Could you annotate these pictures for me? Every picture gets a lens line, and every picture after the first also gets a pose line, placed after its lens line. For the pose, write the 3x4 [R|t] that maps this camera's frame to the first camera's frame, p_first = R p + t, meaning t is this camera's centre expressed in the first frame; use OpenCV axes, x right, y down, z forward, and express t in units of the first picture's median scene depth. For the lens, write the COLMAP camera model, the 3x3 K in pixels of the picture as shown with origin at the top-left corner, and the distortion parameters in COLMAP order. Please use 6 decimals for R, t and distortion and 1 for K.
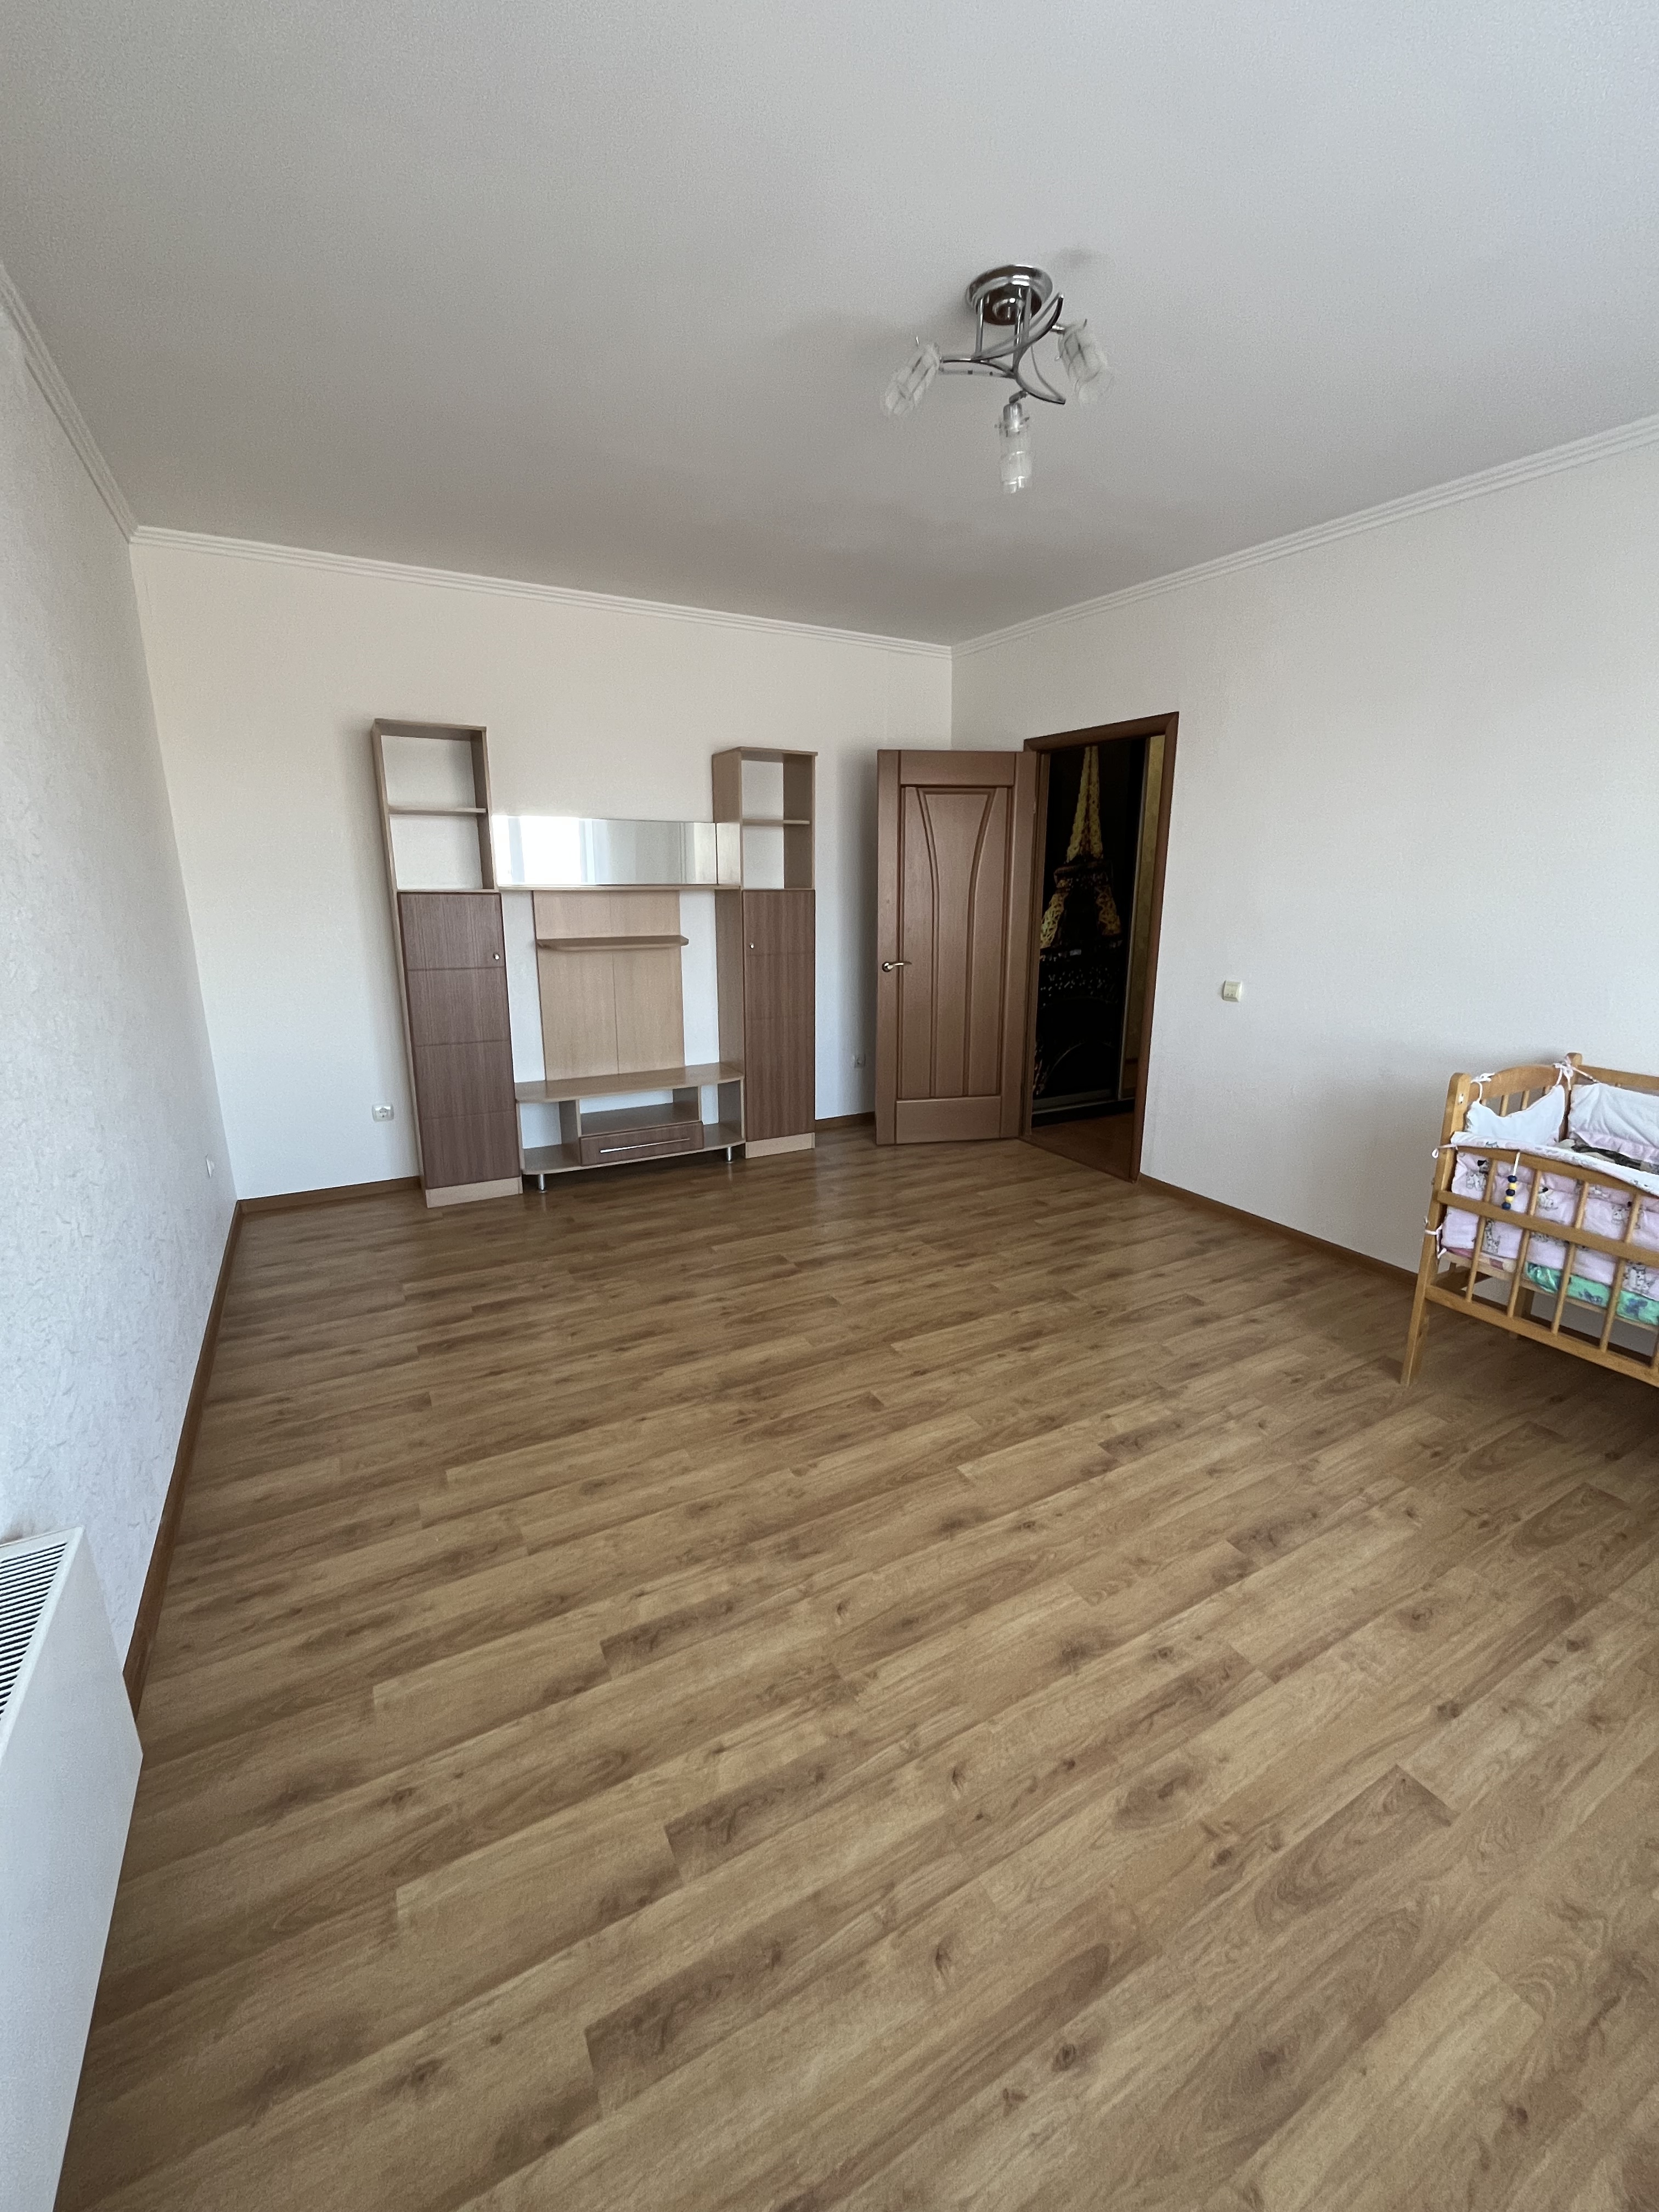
lens RADIAL K [[894.9, 0, 827.8], [0, 894.9, 1097.4], [0, 0, 1]] dist [-0.003917, -0.000522]
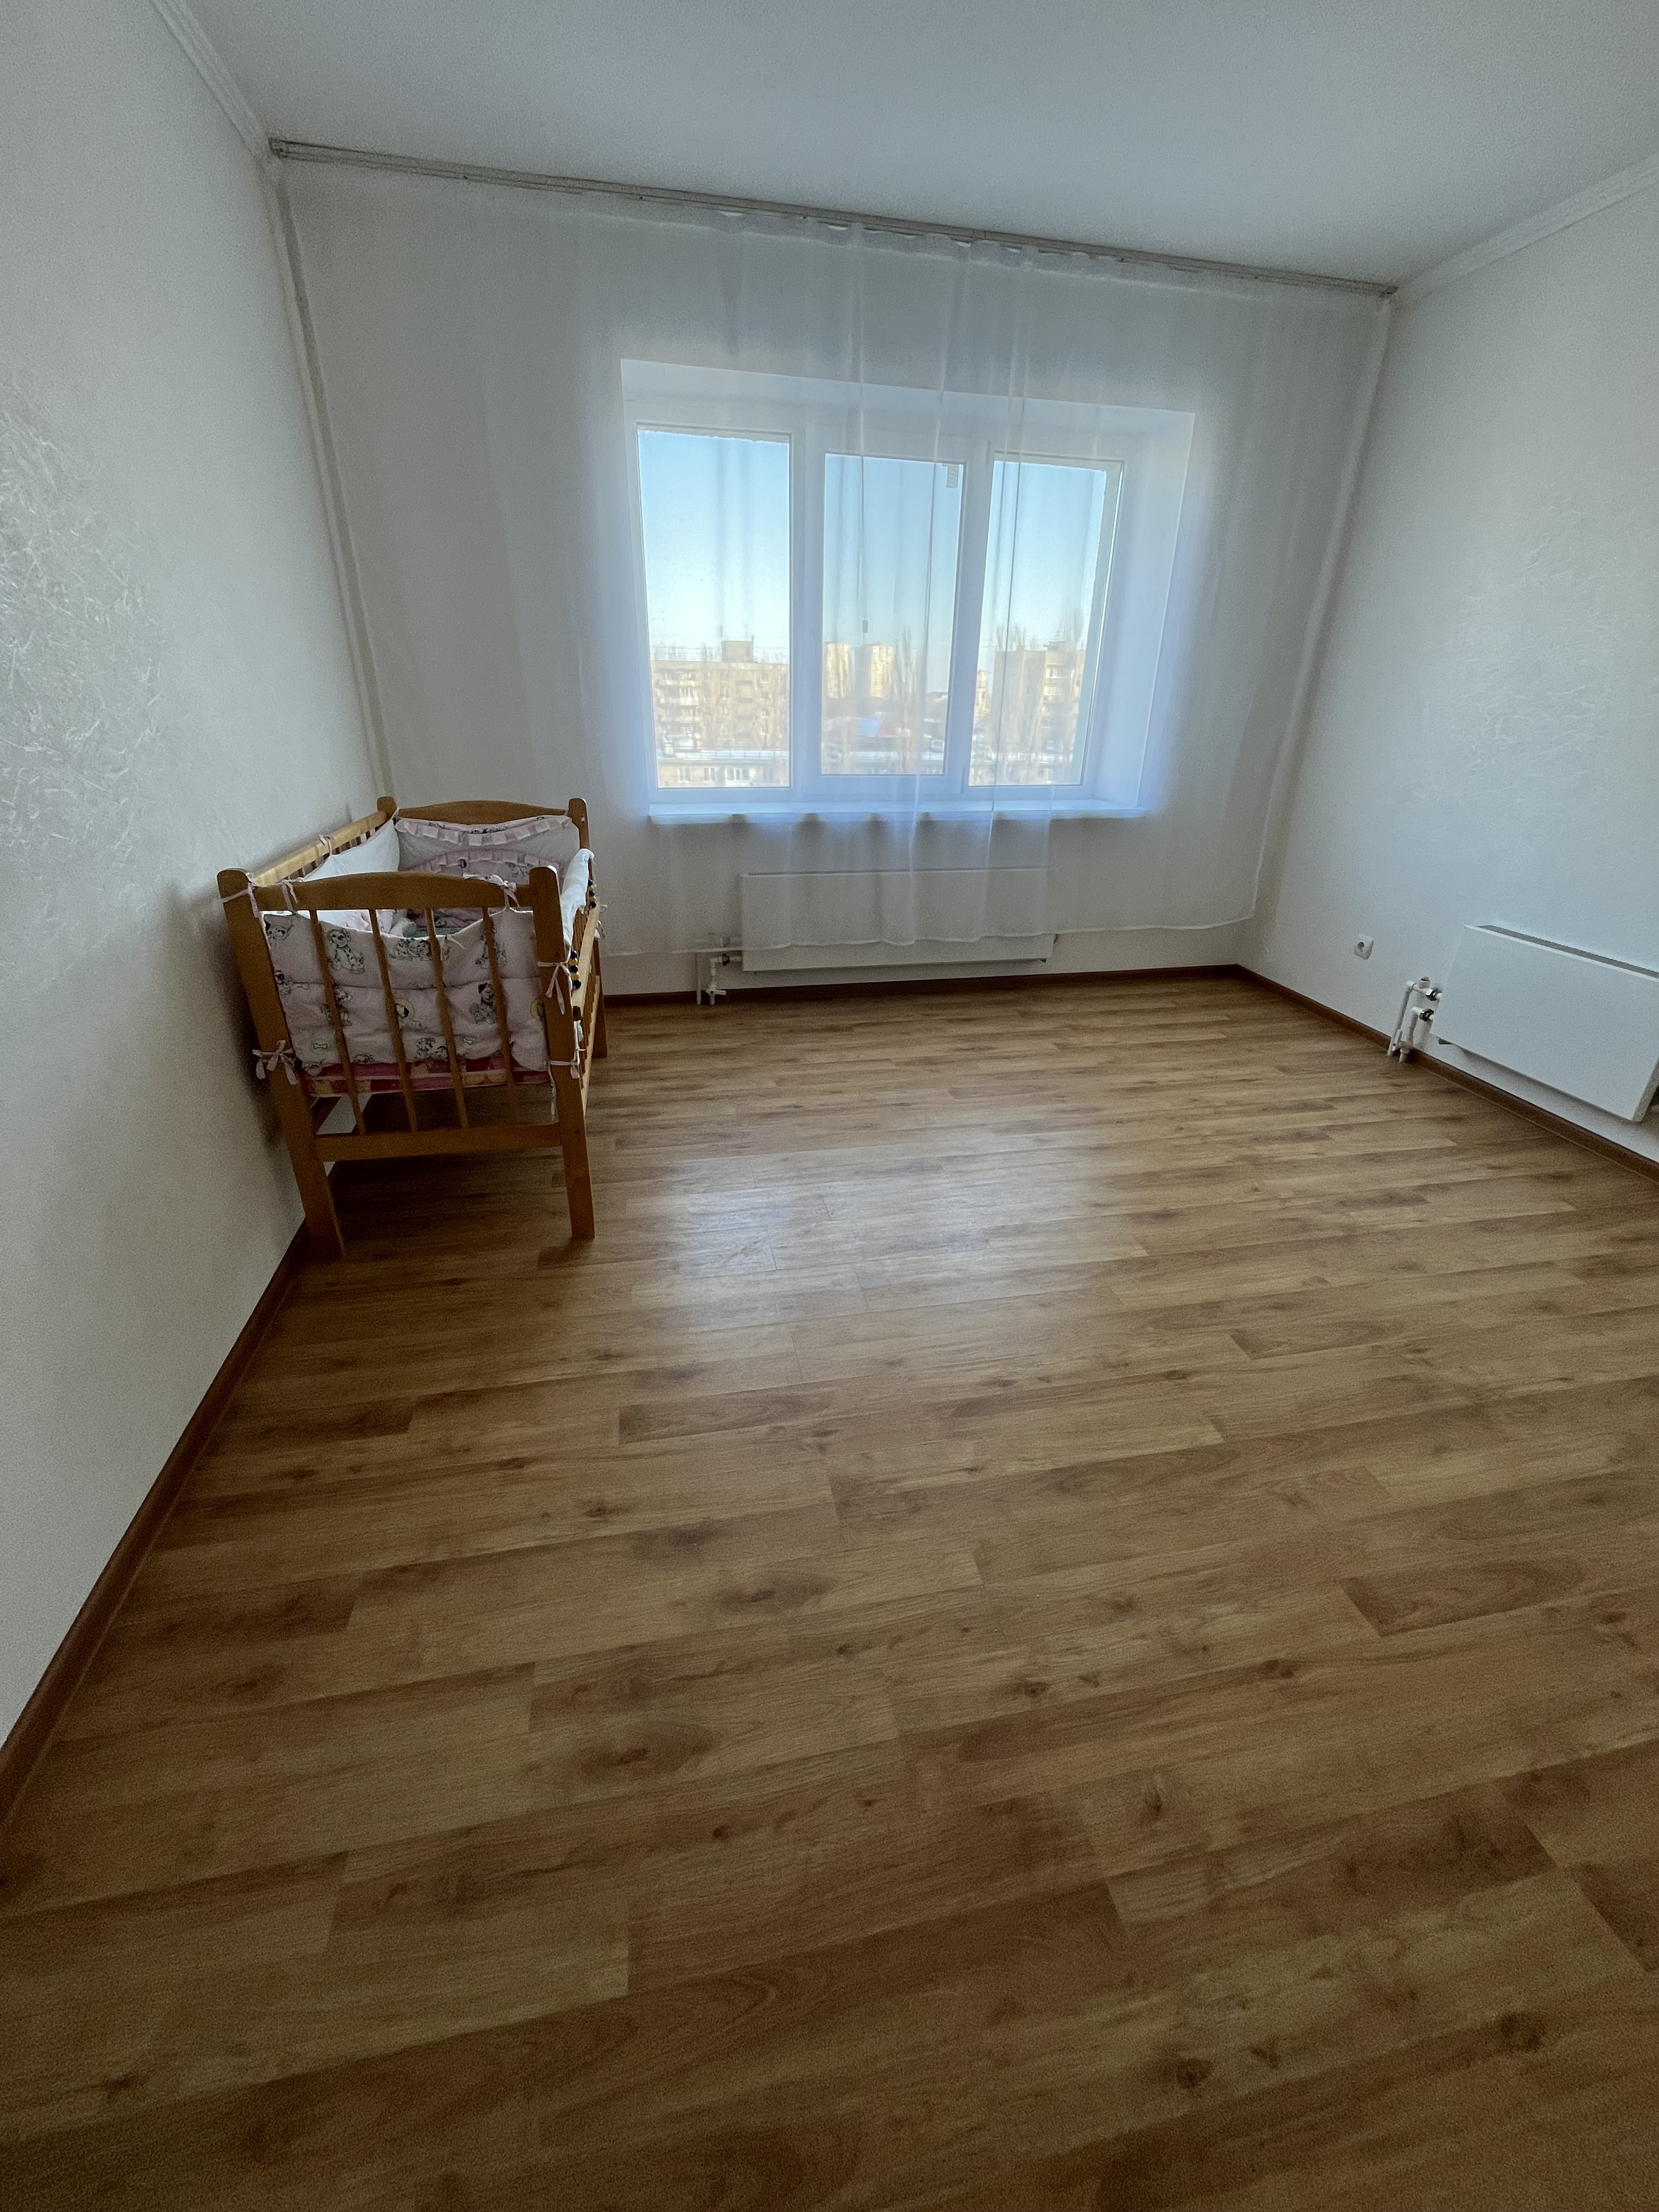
lens RADIAL K [[894.9, 0, 827.8], [0, 894.9, 1097.4], [0, 0, 1]] dist [-0.003917, -0.000522]
pose [[-0.954834, -0.143585, 0.260144, 0.260195], [0.049682, 0.786025, 0.616196, -0.371836], [-0.292956, 0.601289, -0.743390, 1.794390]]
